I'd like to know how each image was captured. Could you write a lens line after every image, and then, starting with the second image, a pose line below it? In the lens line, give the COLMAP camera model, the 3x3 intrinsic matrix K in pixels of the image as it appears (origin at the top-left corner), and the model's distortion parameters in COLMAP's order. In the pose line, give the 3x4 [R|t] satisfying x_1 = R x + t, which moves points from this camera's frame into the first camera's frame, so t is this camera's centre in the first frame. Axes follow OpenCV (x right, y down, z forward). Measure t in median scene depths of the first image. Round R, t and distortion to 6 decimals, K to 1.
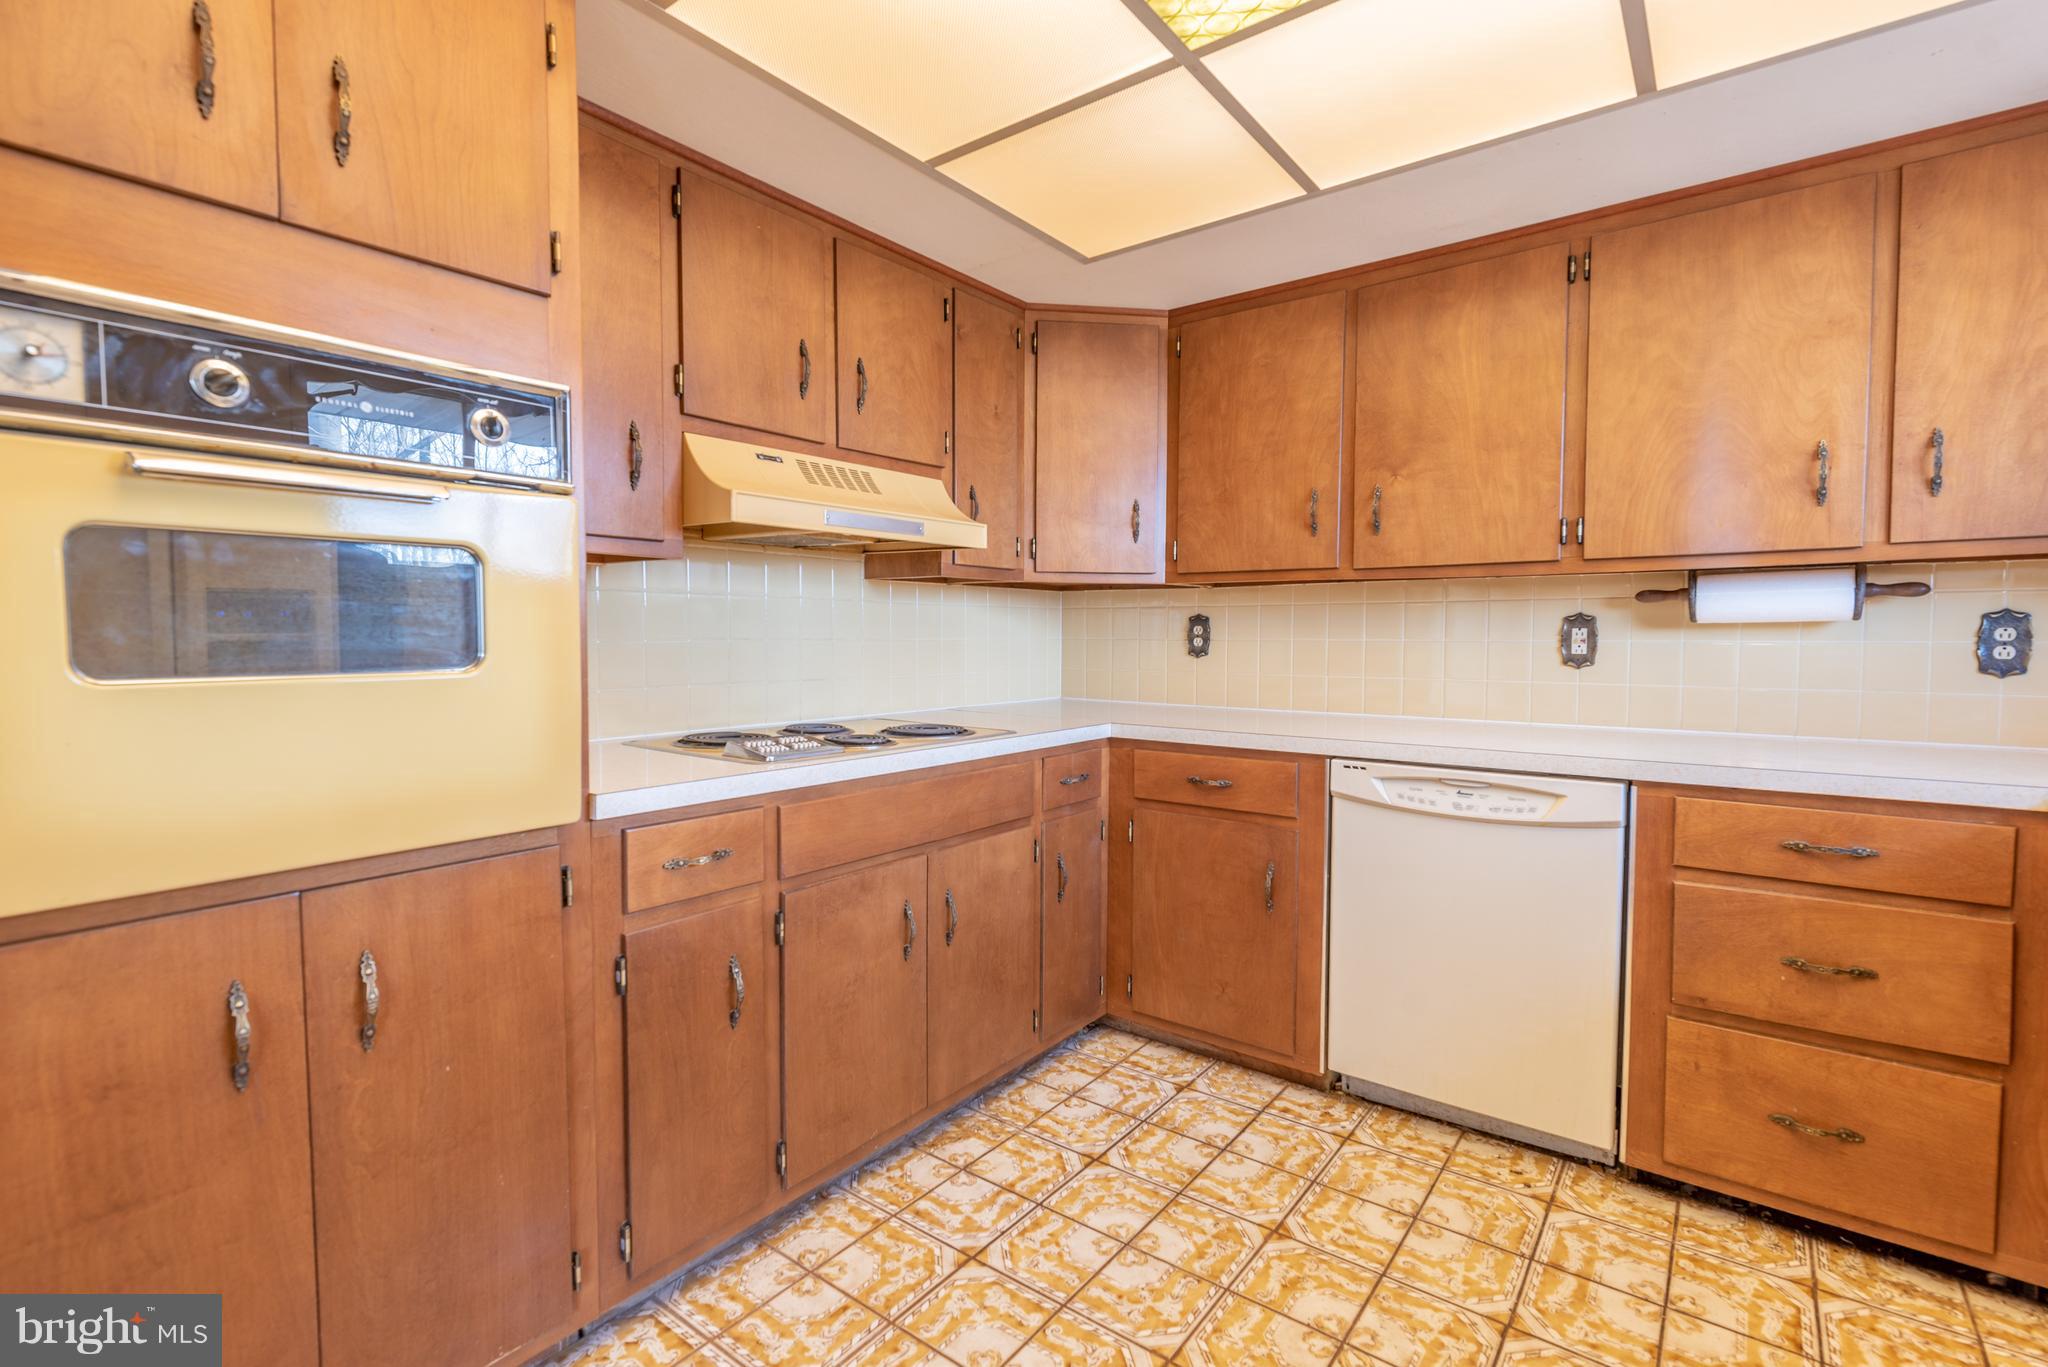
lens RADIAL K [[934.0, 0, 1033.3], [0, 934.0, 678.3], [0, 0, 1]] dist [0.000738, -0.000049]
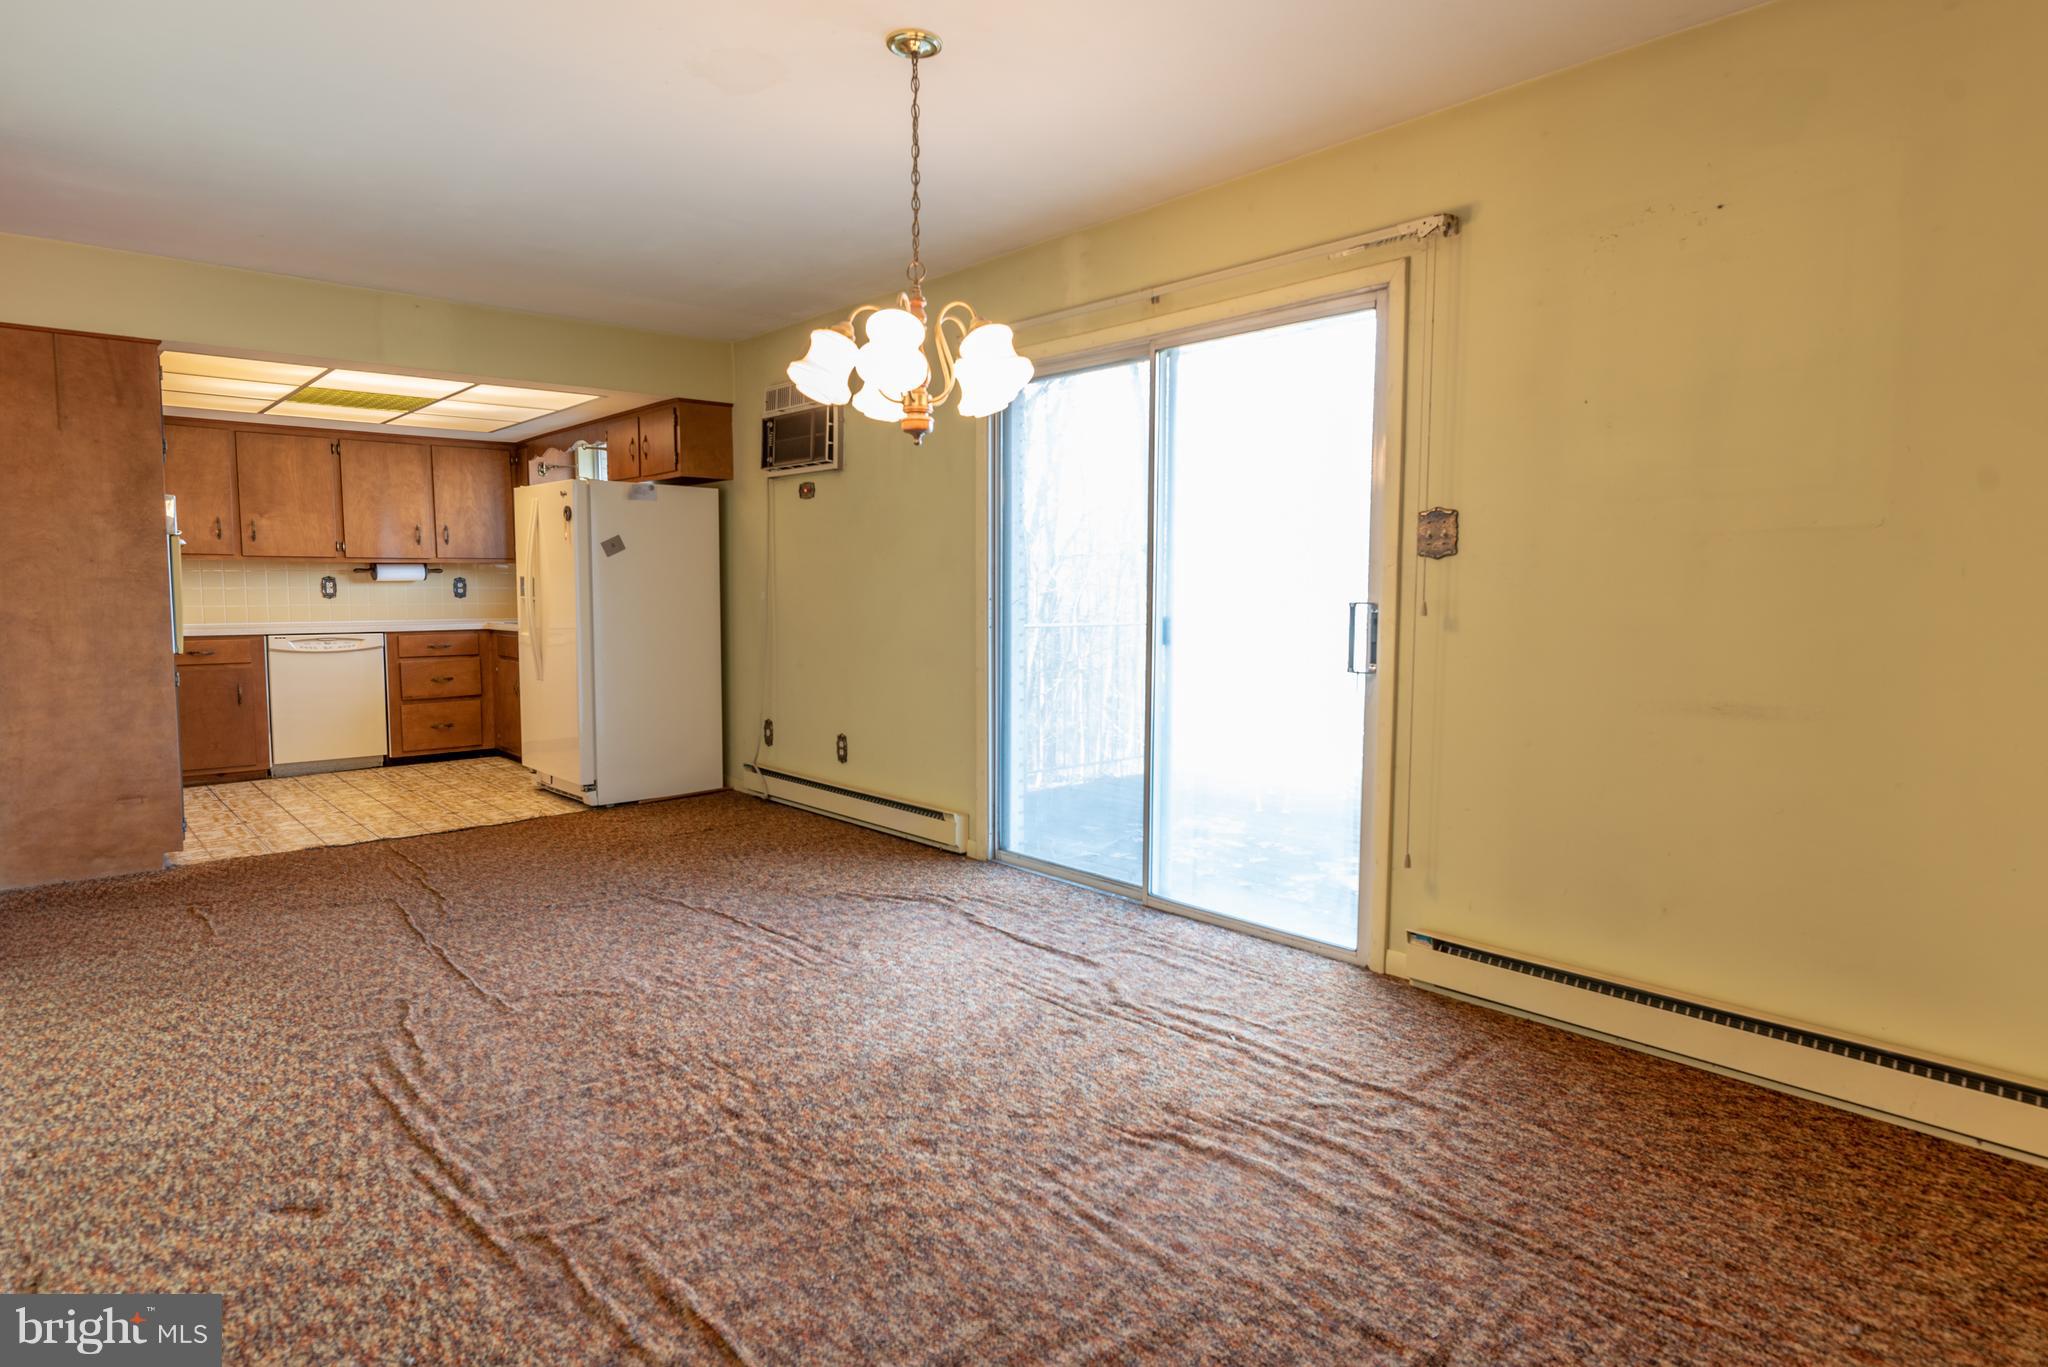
lens RADIAL K [[1131.0, 0, 1049.0], [0, 1131.0, 677.1], [0, 0, 1]] dist [0.000377, -0.000696]
pose [[0.176804, -0.079510, 0.981029, -2.416719], [0.045771, 0.996318, 0.072501, 0.078622], [-0.983181, 0.032084, 0.179792, -1.668861]]
